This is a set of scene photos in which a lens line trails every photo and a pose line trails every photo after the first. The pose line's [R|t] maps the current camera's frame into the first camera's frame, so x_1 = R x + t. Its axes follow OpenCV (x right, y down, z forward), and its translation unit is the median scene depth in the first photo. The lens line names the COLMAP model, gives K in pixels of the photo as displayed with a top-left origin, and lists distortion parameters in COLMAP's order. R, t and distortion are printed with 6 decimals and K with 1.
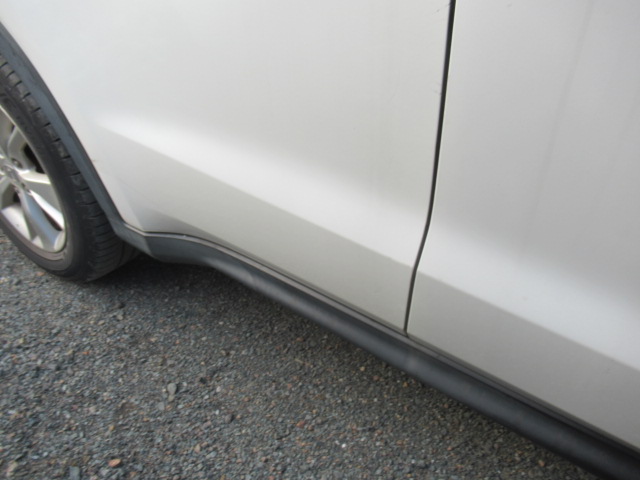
lens RADIAL K [[476.7, 0, 319.5], [0, 476.7, 242.9], [0, 0, 1]] dist [-0.006334, 0.002777]
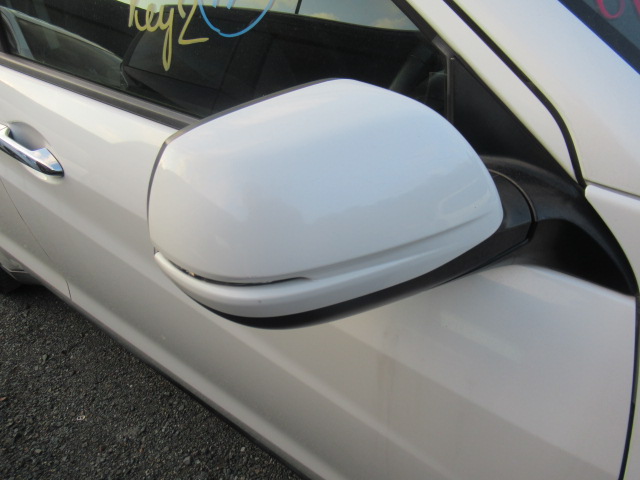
lens RADIAL K [[476.7, 0, 319.5], [0, 476.7, 242.9], [0, 0, 1]] dist [-0.006334, 0.002777]
pose [[0.997105, -0.050046, -0.057242, 0.778686], [0.053403, 0.996847, 0.058695, -0.145597], [0.054124, -0.061582, 0.996633, -0.600612]]
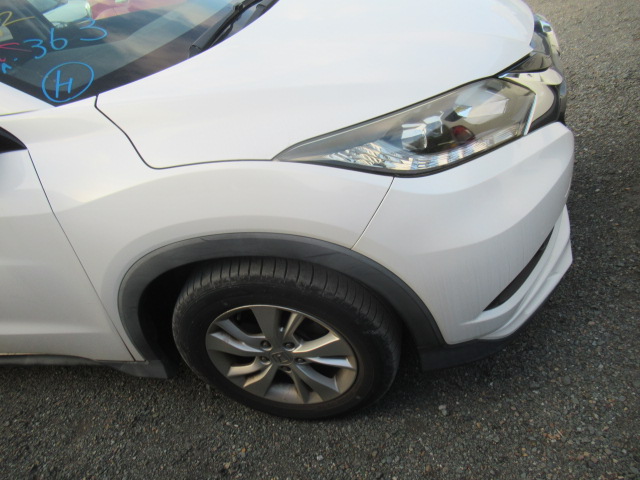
lens RADIAL K [[476.7, 0, 319.5], [0, 476.7, 242.9], [0, 0, 1]] dist [-0.006334, 0.002777]
pose [[0.879175, -0.438318, 0.186894, 1.322377], [0.447630, 0.894177, -0.008621, 0.458302], [-0.163338, 0.091239, 0.982342, -1.383485]]
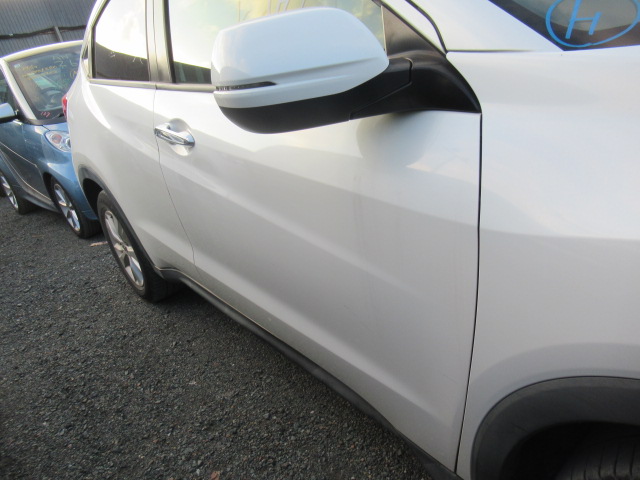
lens RADIAL K [[476.7, 0, 319.5], [0, 476.7, 242.9], [0, 0, 1]] dist [-0.006334, 0.002777]
pose [[0.946086, -0.056617, -0.318929, 1.010327], [0.000509, 0.984865, -0.173324, 0.233026], [0.323915, 0.163817, 0.931796, -0.846353]]
